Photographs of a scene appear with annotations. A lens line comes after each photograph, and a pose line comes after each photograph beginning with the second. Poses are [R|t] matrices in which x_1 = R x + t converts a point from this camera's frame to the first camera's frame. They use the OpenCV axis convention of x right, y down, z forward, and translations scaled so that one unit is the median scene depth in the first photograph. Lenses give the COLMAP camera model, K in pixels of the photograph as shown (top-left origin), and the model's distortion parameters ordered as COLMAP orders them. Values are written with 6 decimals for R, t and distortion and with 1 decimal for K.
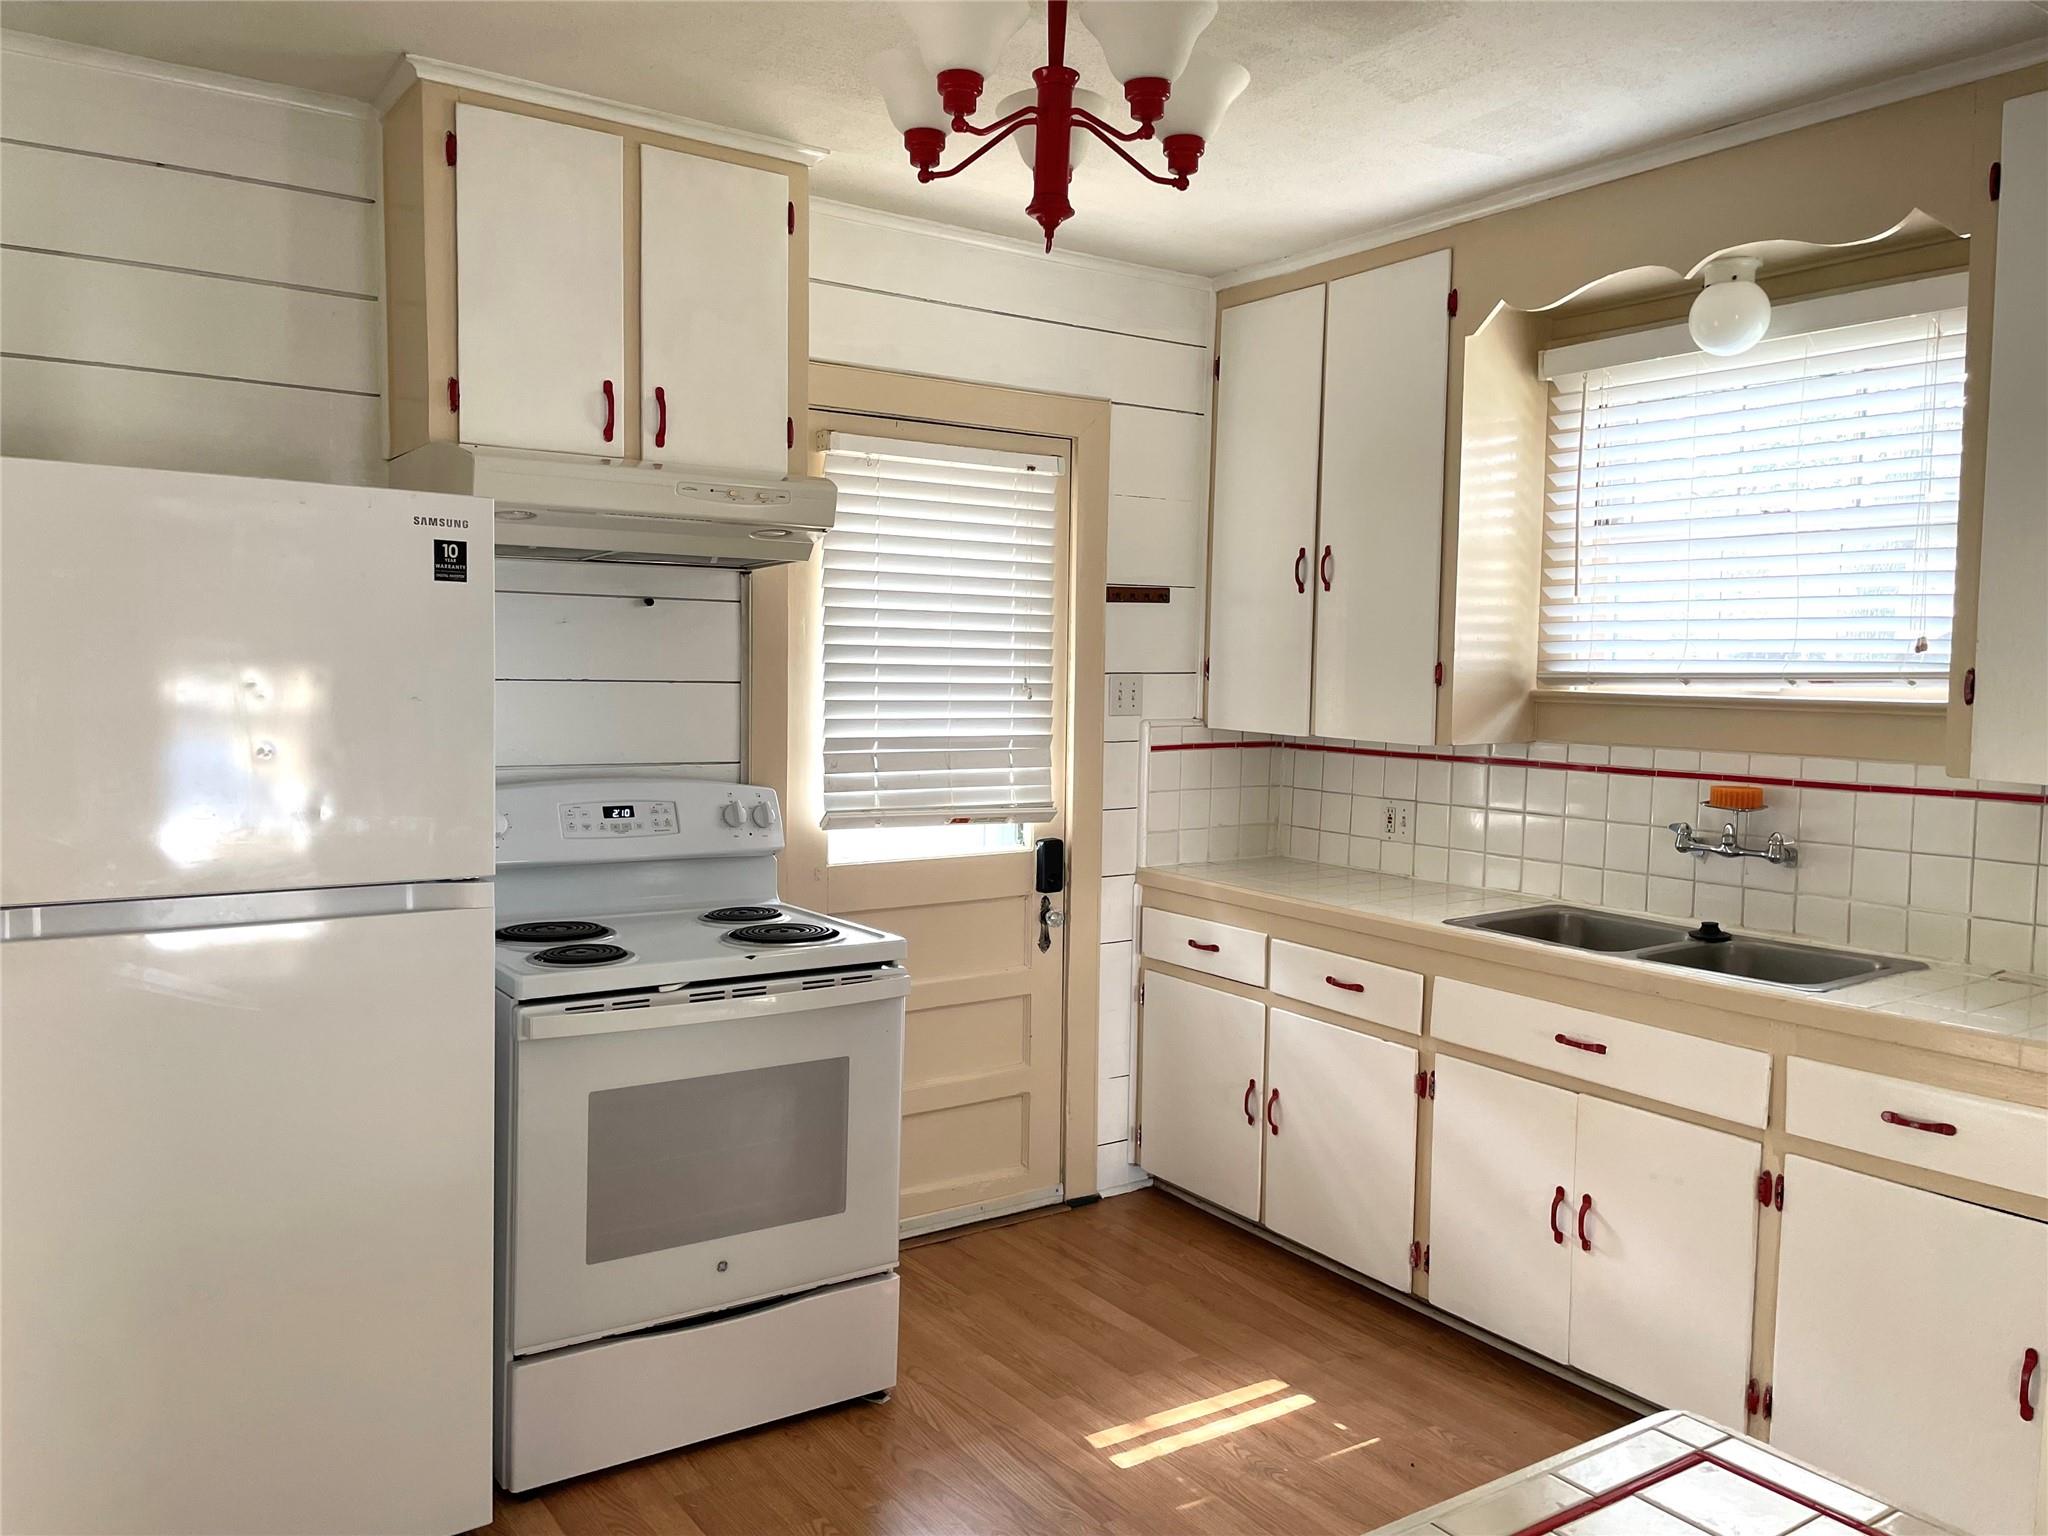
lens RADIAL K [[1549.5, 0, 1025.3], [0, 1549.5, 774.2], [0, 0, 1]] dist [0.014657, -0.003453]
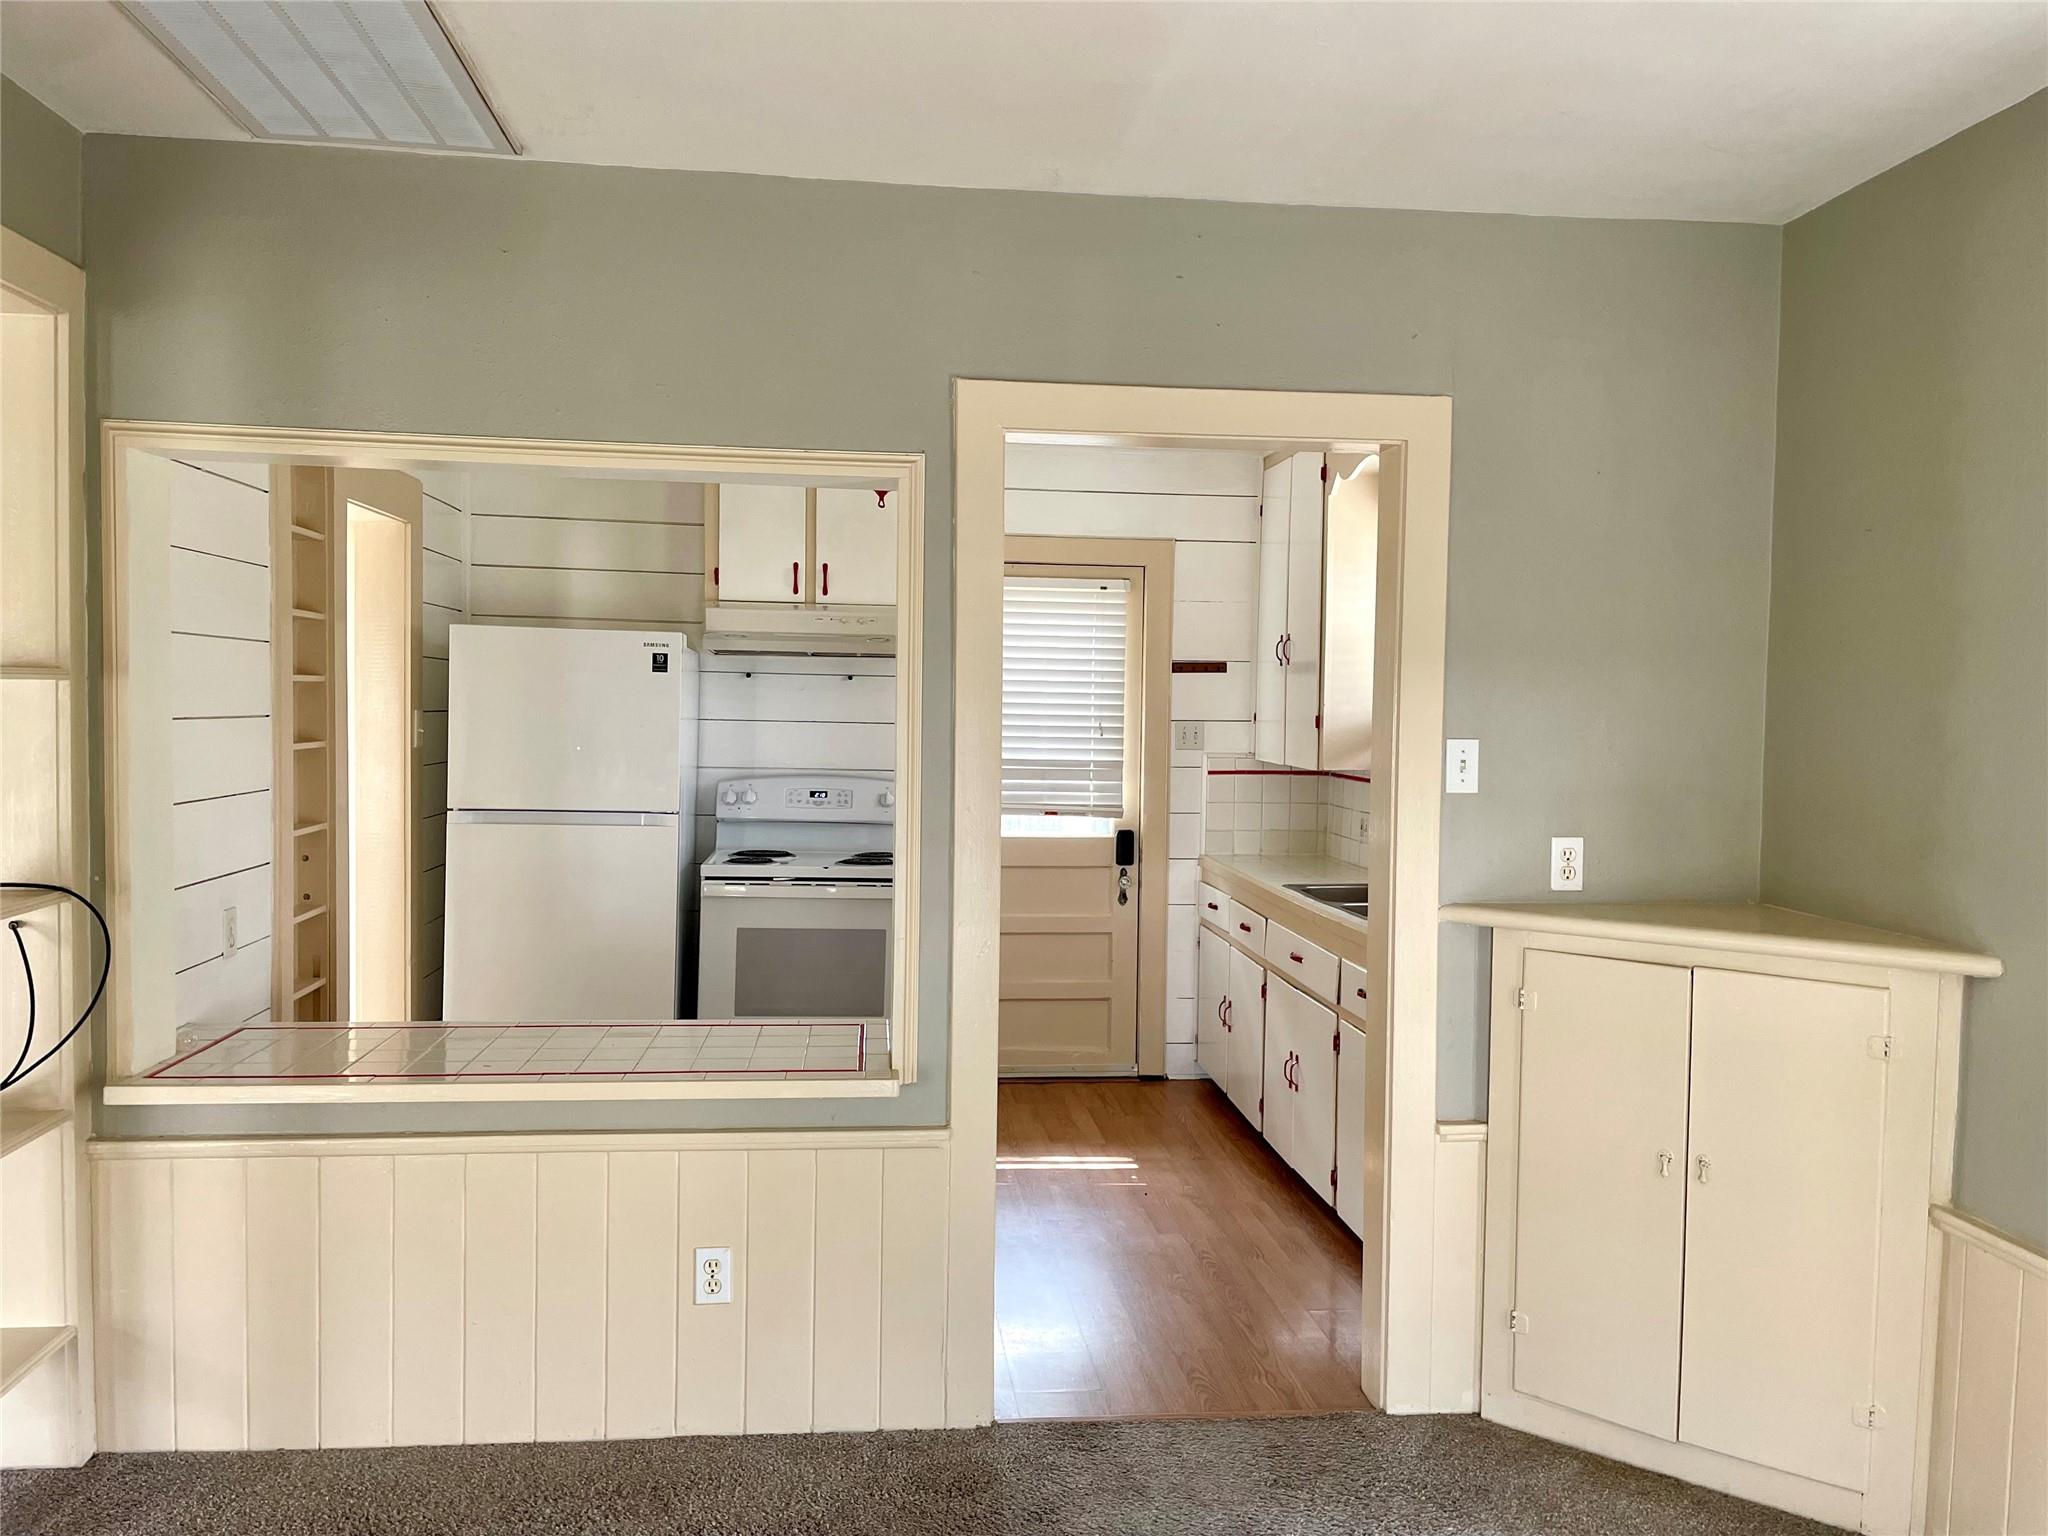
lens RADIAL K [[1549.5, 0, 1022.3], [0, 1549.5, 768.5], [0, 0, 1]] dist [0.014657, -0.003453]
pose [[0.881784, 0.019089, -0.471267, 0.658496], [-0.038490, 0.998760, -0.031563, 0.034830], [0.470081, 0.045971, 0.881425, -0.395417]]
